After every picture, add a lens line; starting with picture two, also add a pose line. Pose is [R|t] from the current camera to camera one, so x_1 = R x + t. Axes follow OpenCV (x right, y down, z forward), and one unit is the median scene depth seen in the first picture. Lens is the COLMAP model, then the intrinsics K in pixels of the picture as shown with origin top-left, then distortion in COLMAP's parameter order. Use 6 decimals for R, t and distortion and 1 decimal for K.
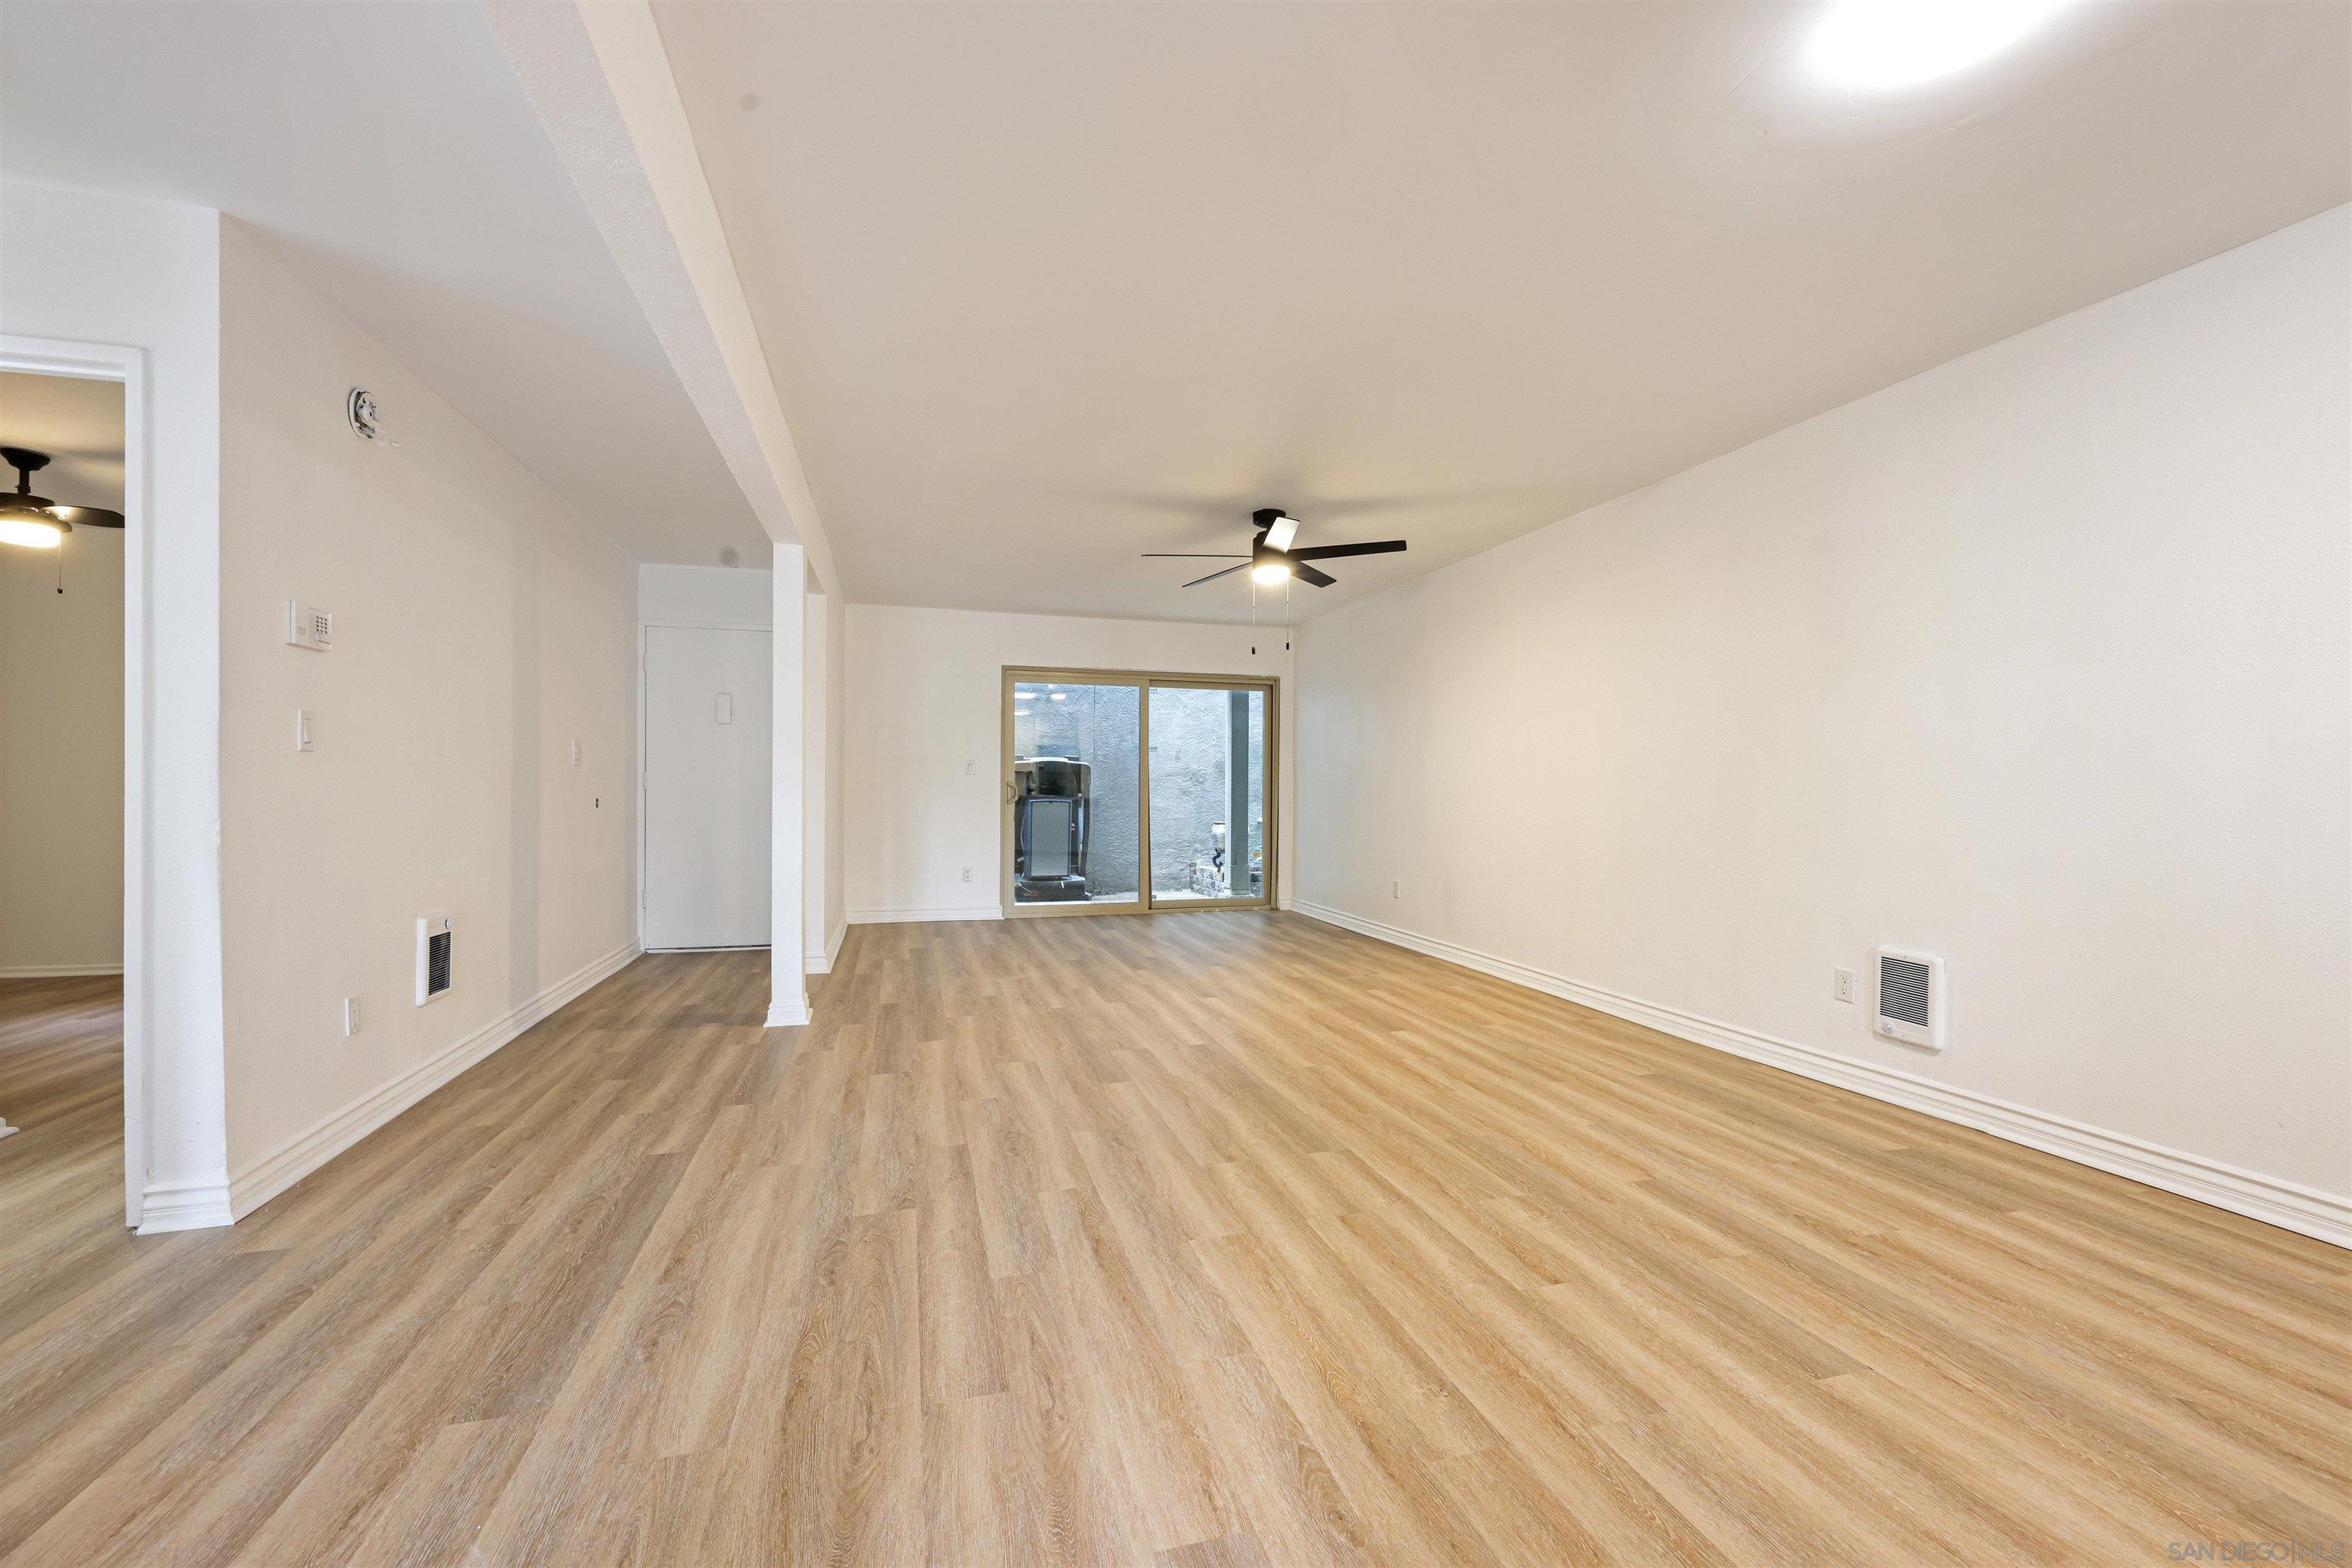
lens RADIAL K [[958.0, 0, 1176.0], [0, 958.0, 784.0], [0, 0, 1]] dist [0.001512, 0.000125]
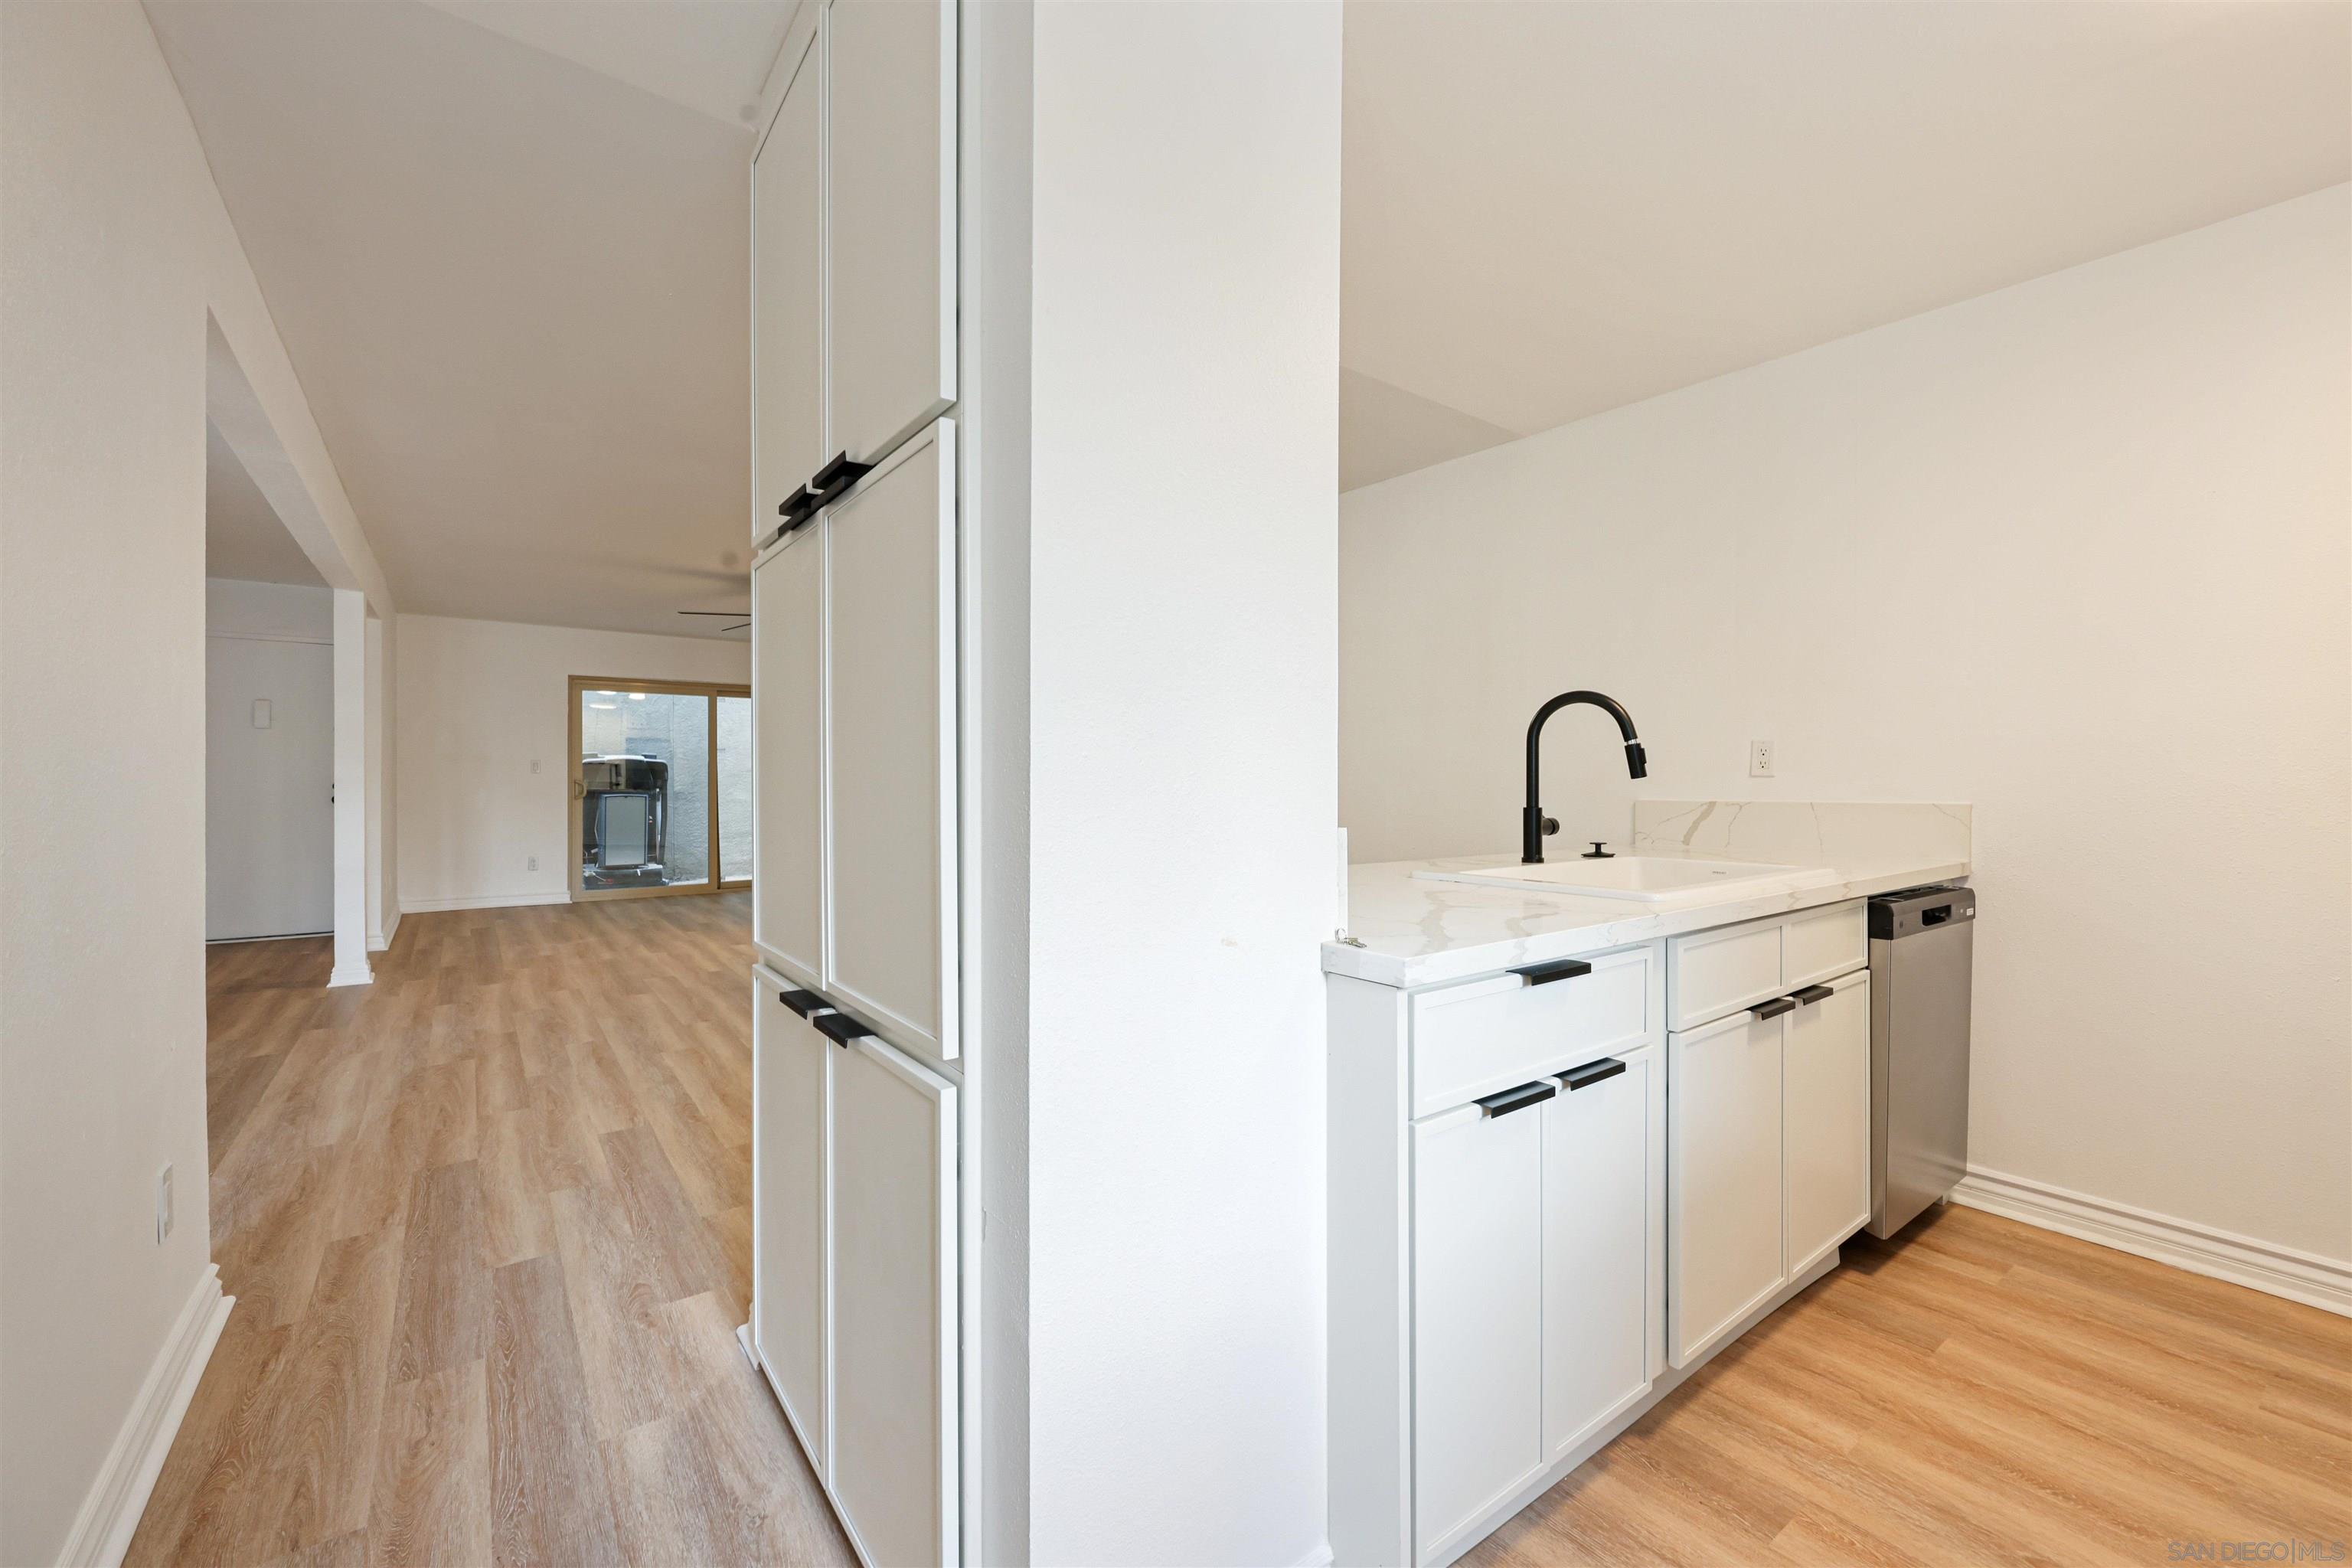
lens RADIAL K [[948.9, 0, 1176.0], [0, 948.9, 784.0], [0, 0, 1]] dist [-0.003433, -0.000490]
pose [[0.933080, -0.004069, 0.359645, 0.120725], [-0.000059, 0.999934, 0.011469, -0.015311], [-0.359668, -0.010723, 0.933019, -0.422237]]
